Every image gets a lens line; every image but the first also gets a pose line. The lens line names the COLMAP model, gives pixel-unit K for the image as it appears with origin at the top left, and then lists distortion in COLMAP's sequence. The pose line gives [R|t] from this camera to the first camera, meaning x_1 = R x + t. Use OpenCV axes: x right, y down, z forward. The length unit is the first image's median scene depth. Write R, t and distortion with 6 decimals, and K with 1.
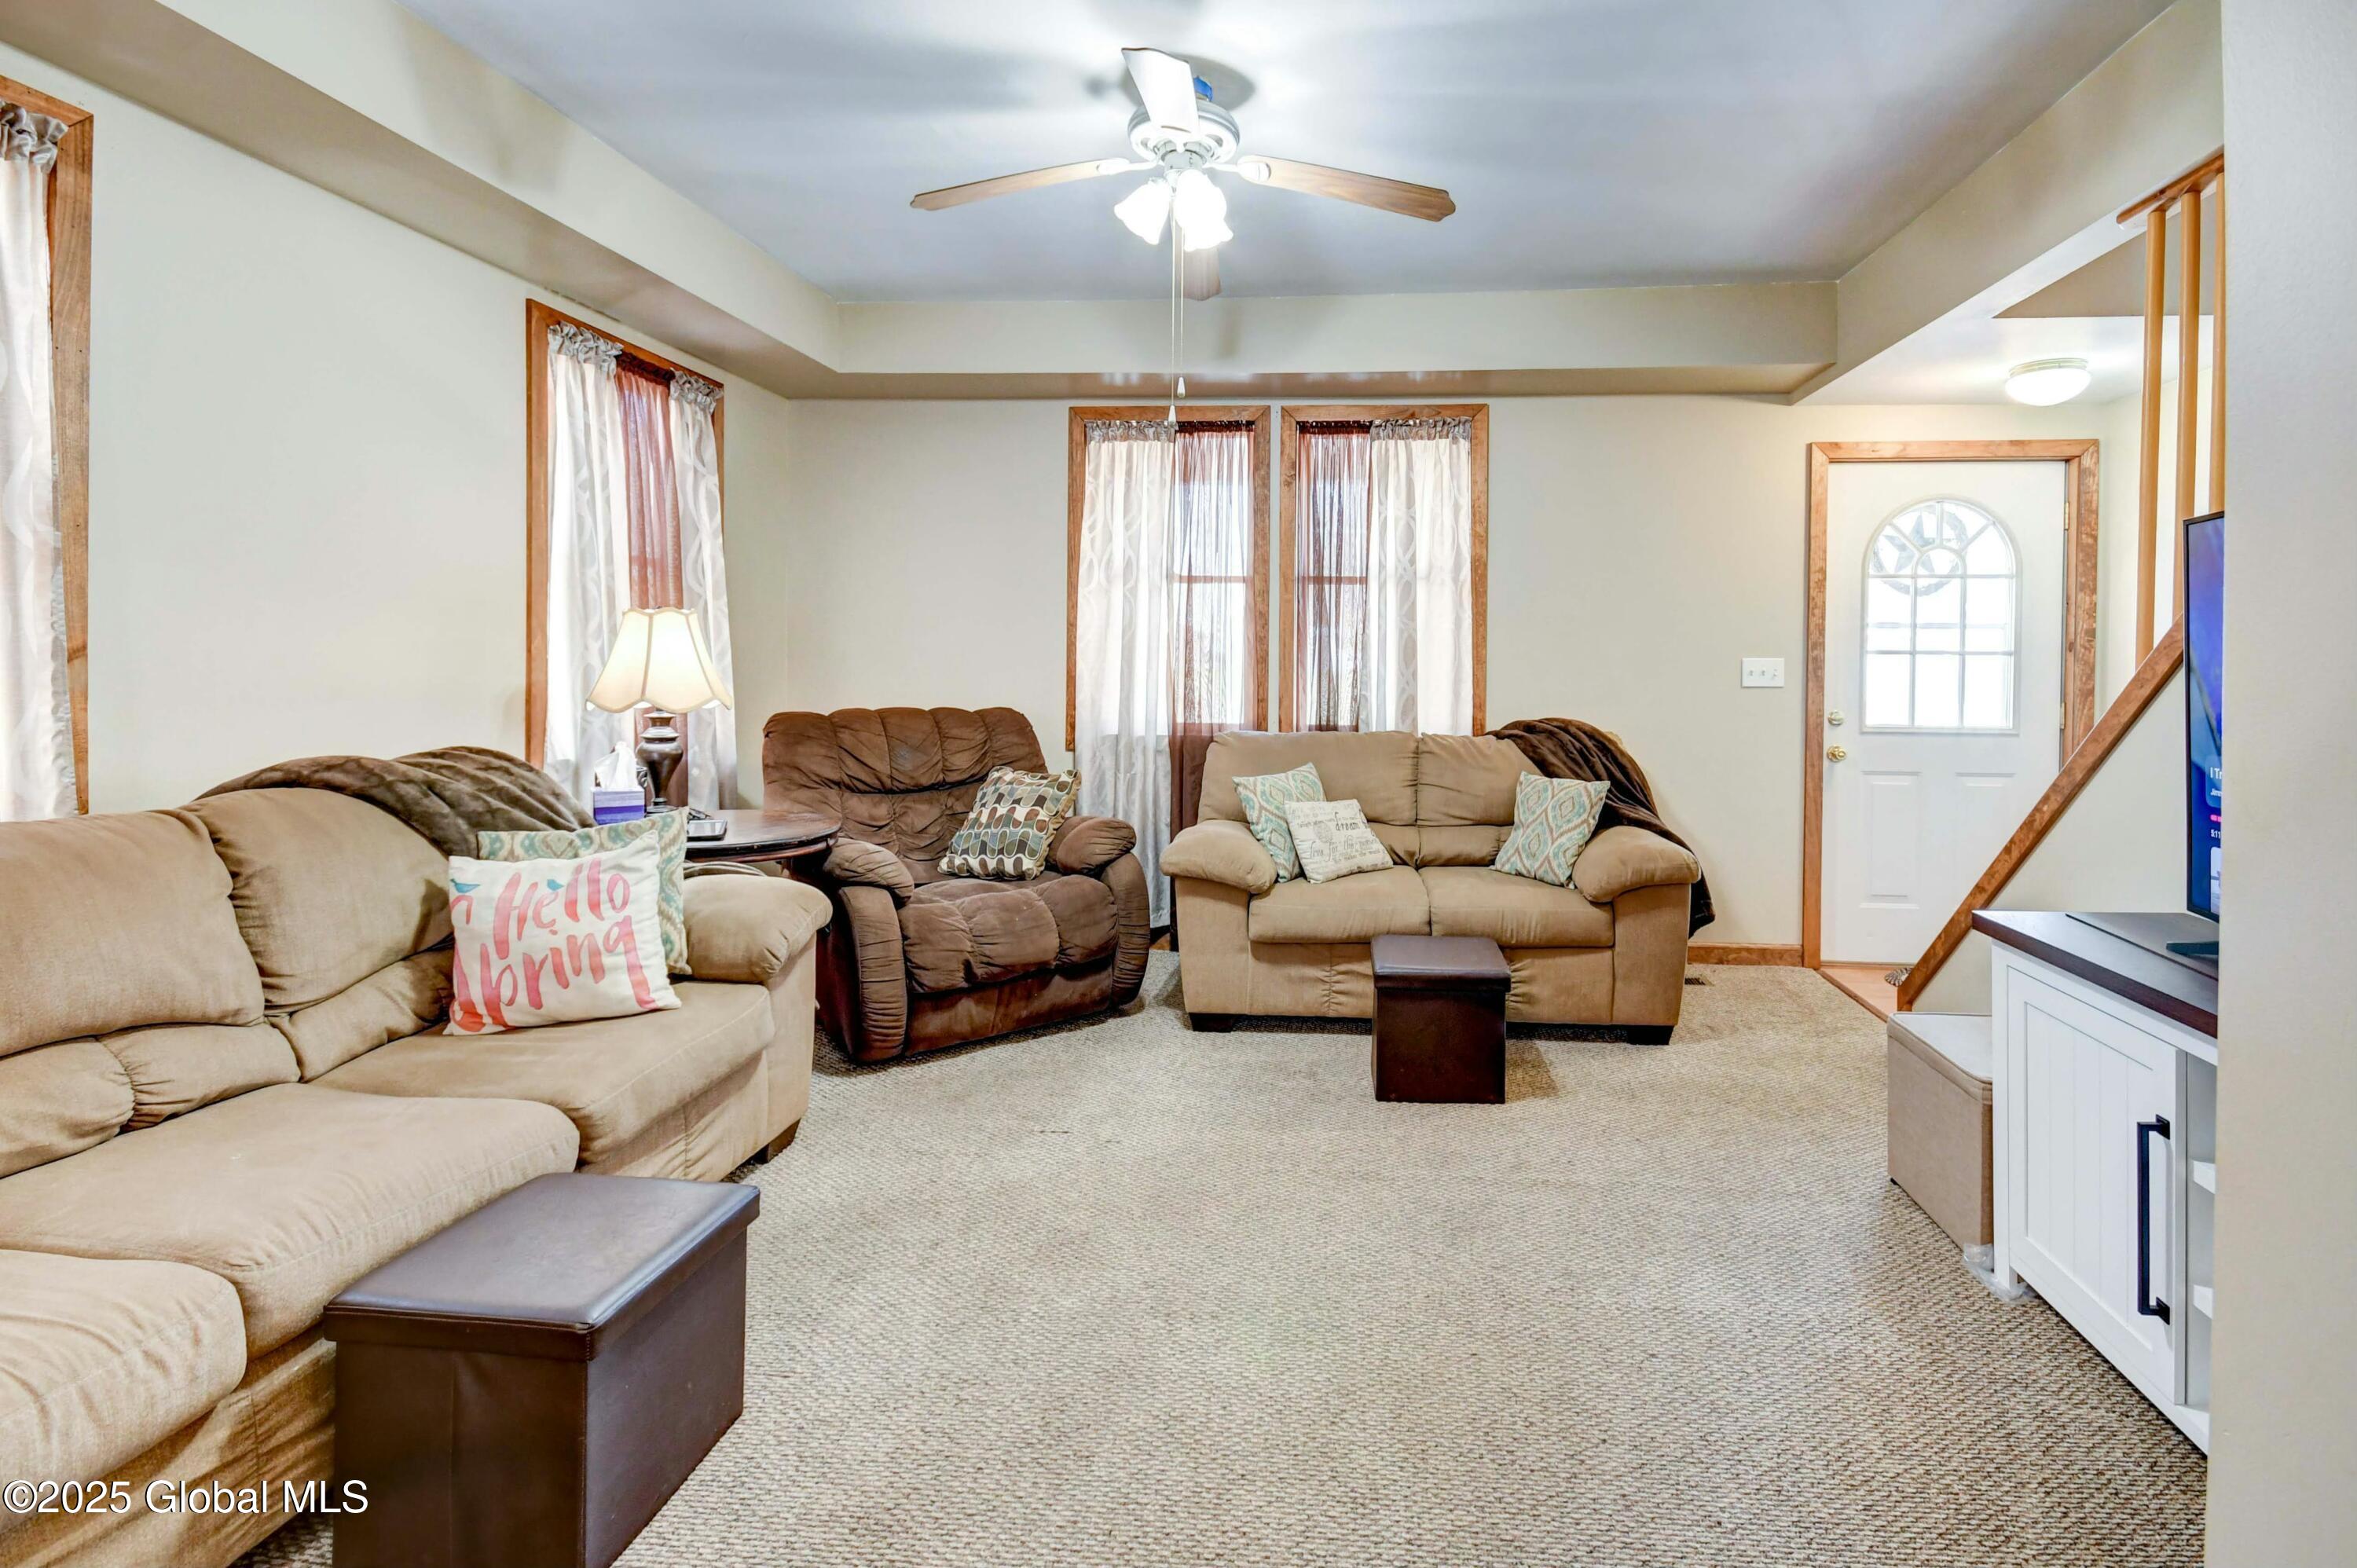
lens RADIAL K [[1068.9, 0, 1300.4], [0, 1068.9, 665.8], [0, 0, 1]] dist [0.001676, 0.000810]
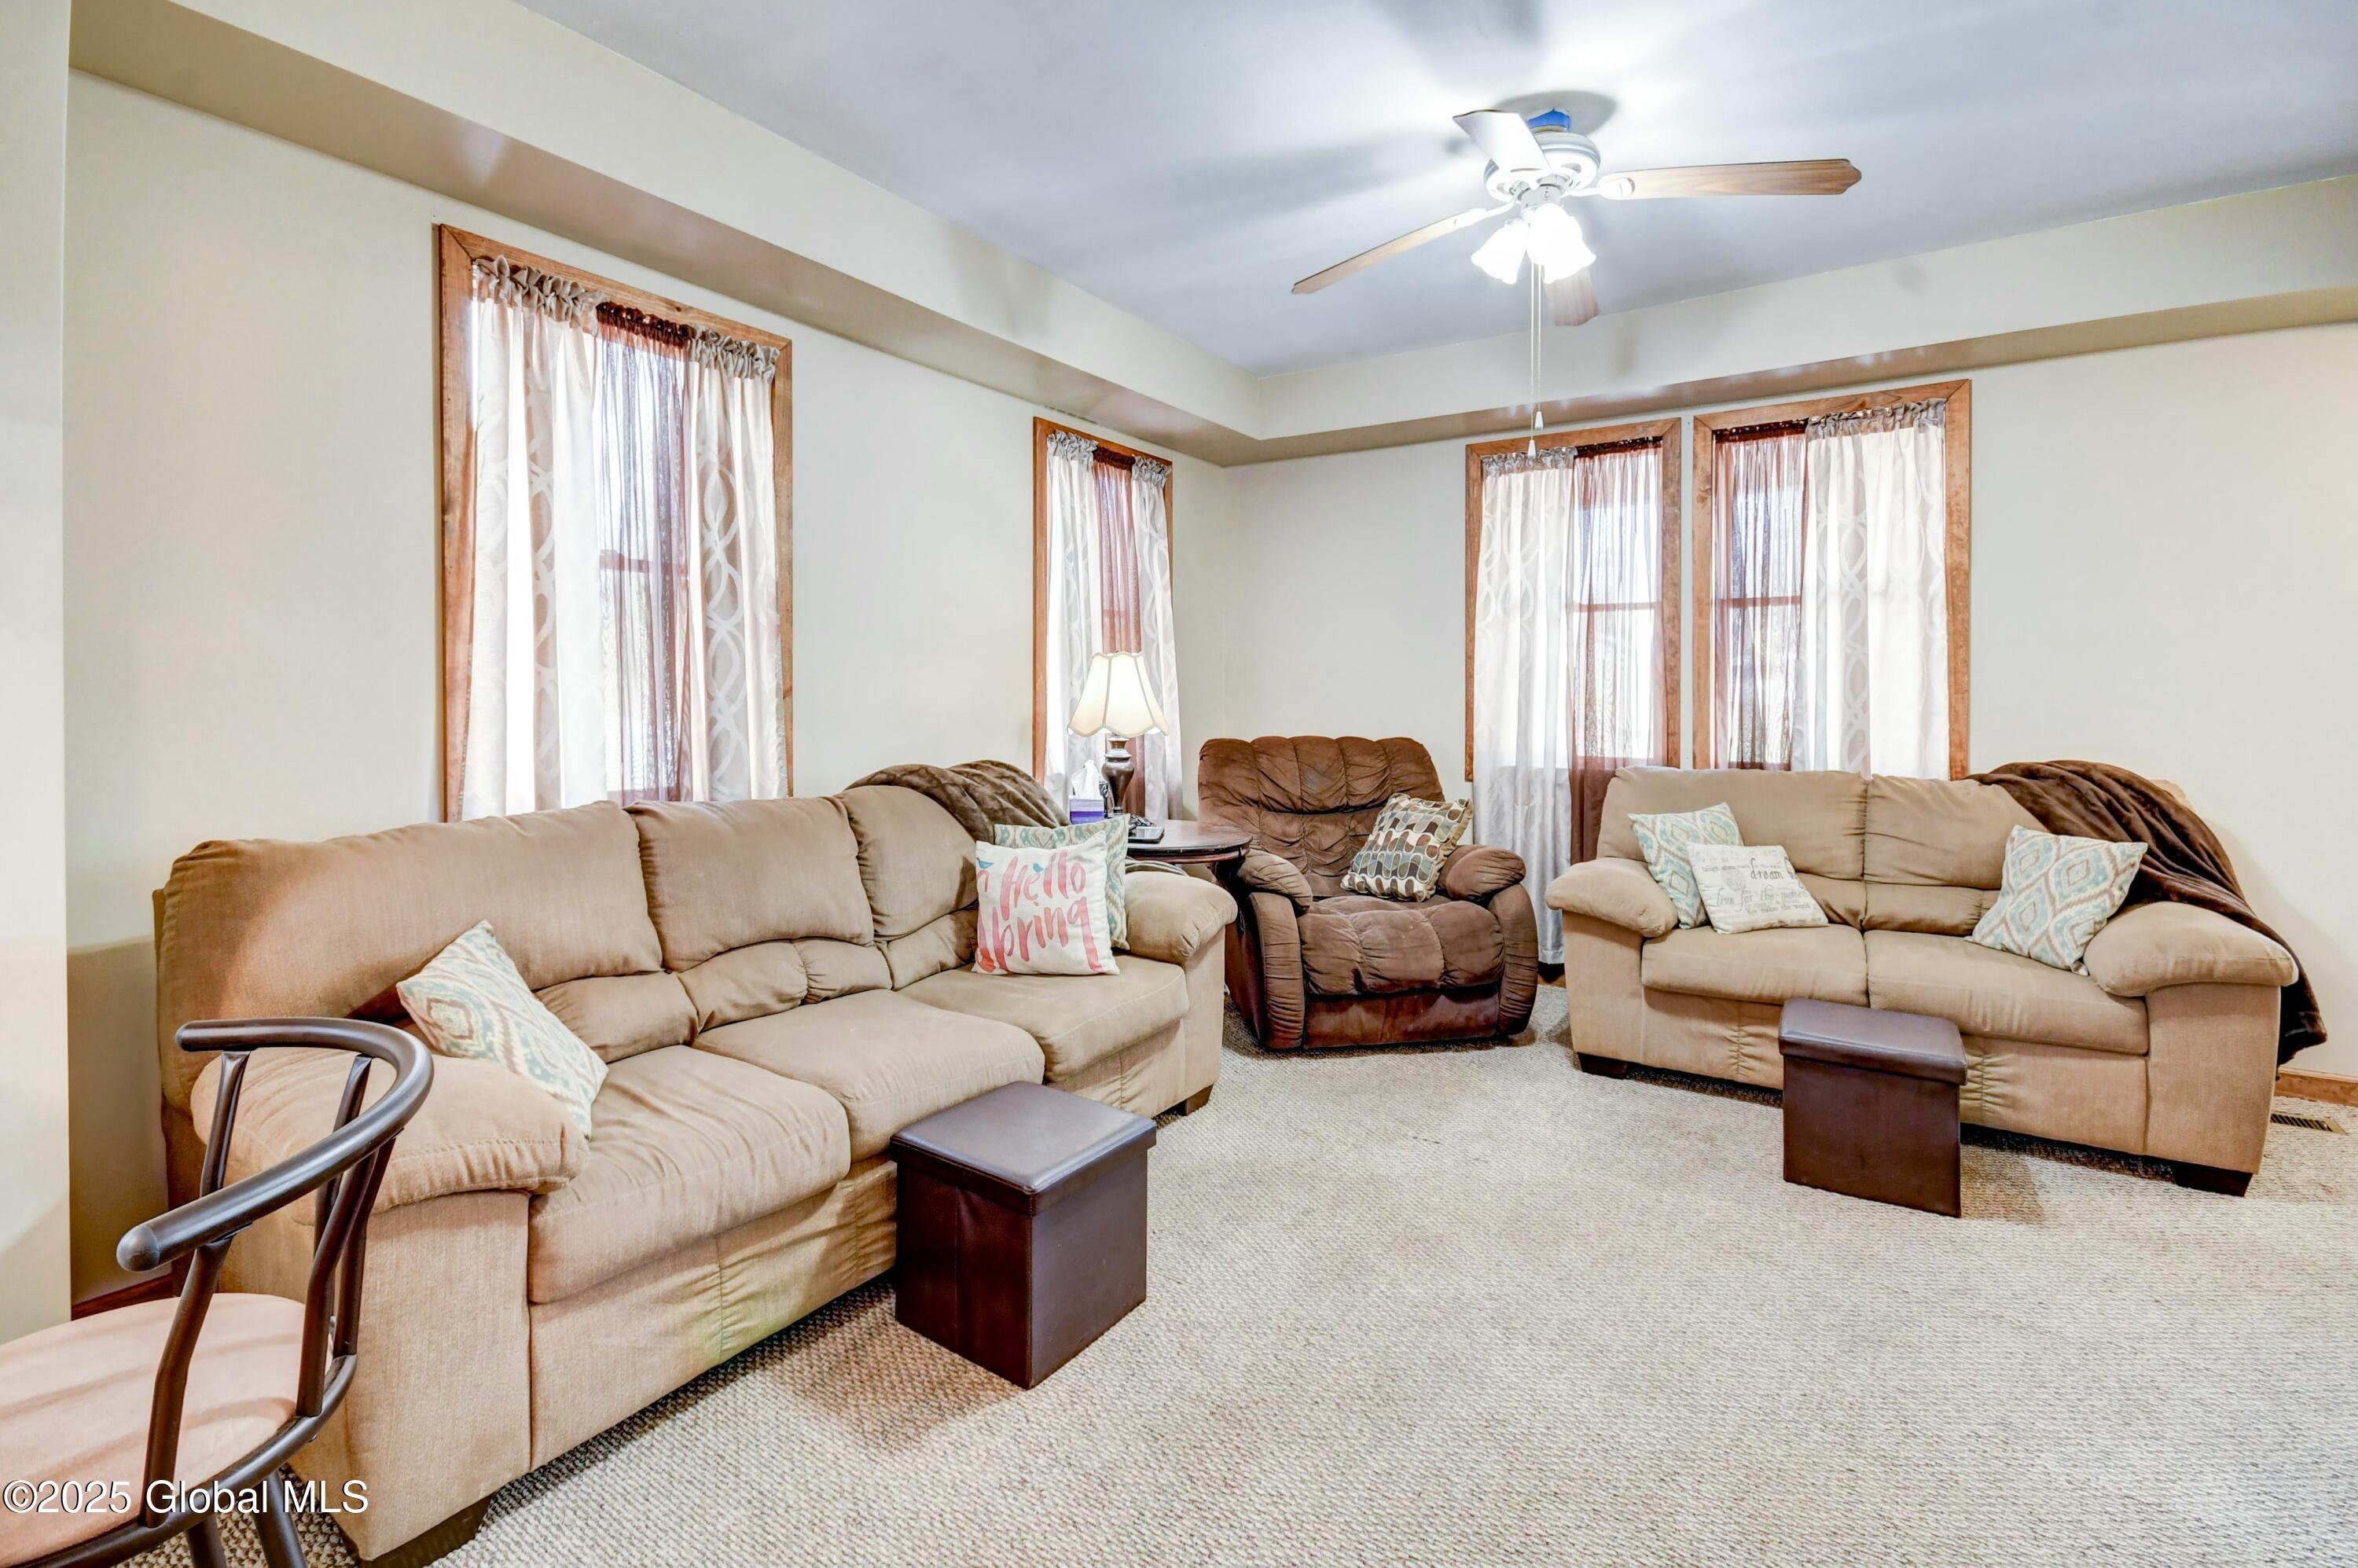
lens RADIAL K [[1074.2, 0, 1180.1], [0, 1074.2, 691.4], [0, 0, 1]] dist [0.001080, 0.000934]
pose [[0.865230, -0.007357, -0.501321, 0.074327], [0.004585, 0.999967, -0.006761, -0.000430], [0.501354, 0.003552, 0.865235, -0.031848]]
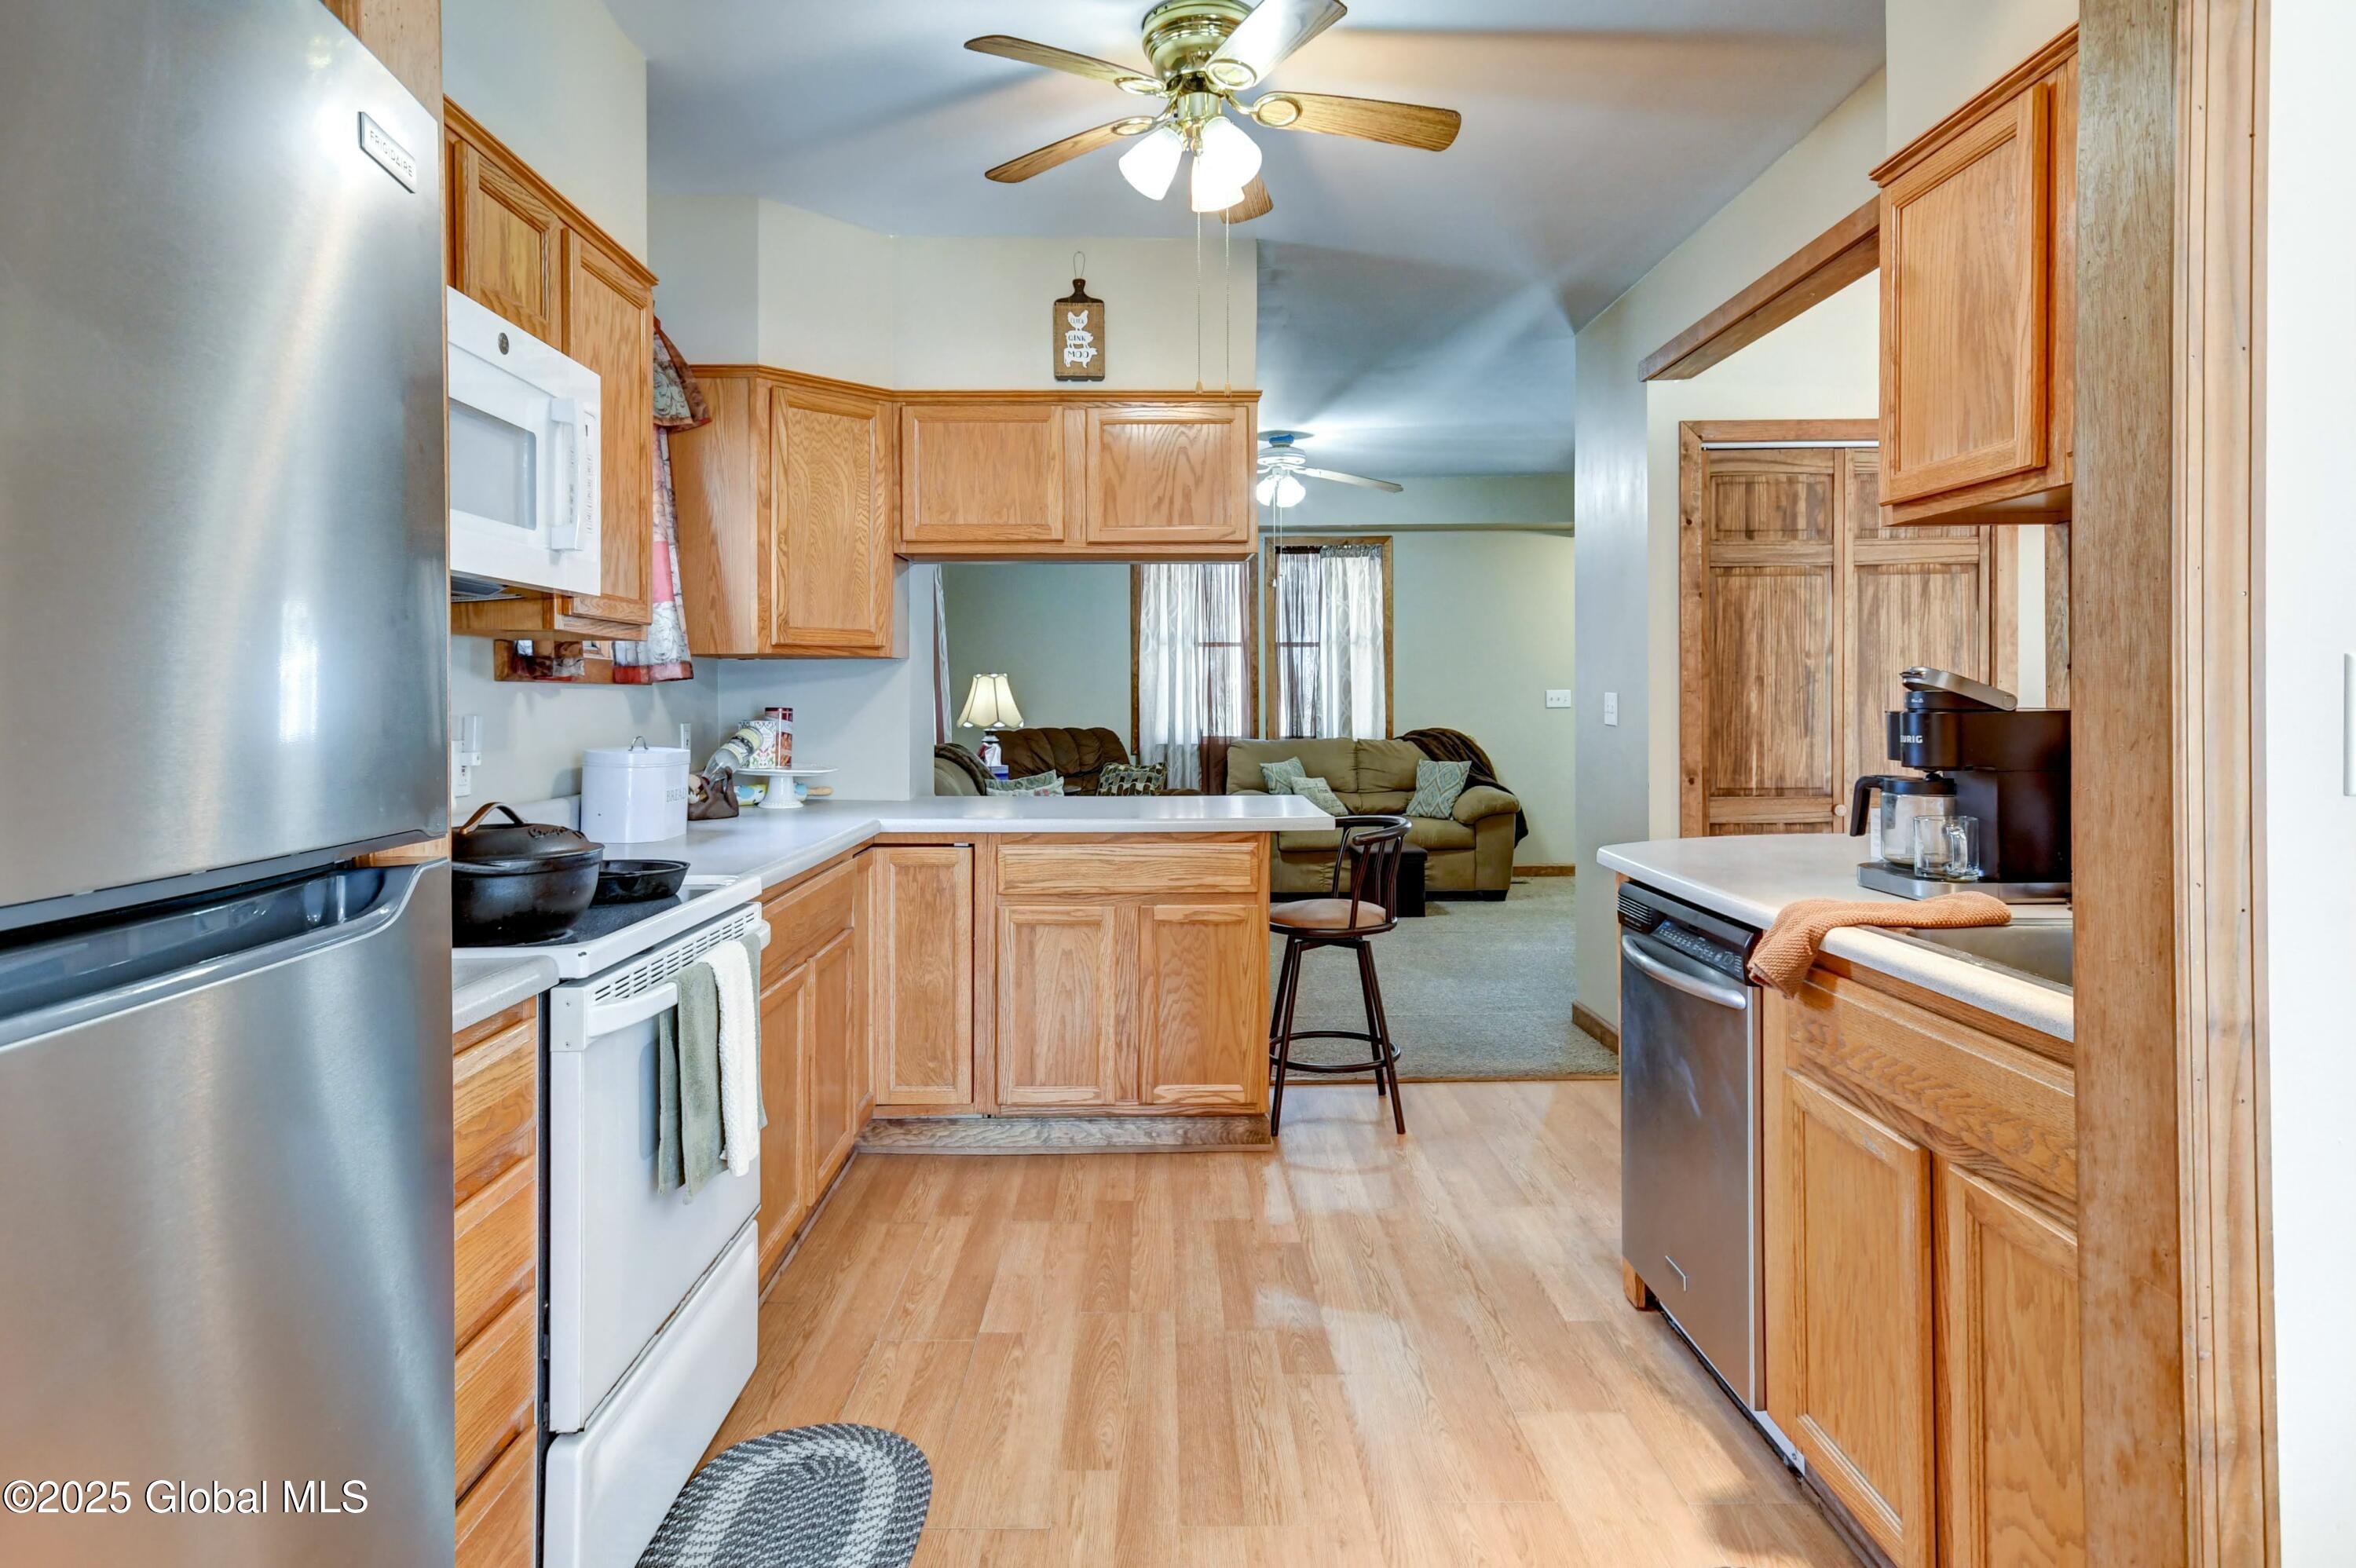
lens RADIAL K [[1400.3, 0, 1188.7], [0, 1400.3, 693.4], [0, 0, 1]] dist [-0.000835, 0.000106]
pose [[0.993814, -0.013540, 0.110233, -0.438764], [0.013885, 0.999901, -0.002363, -0.005772], [-0.110190, 0.003879, 0.993903, -1.283279]]
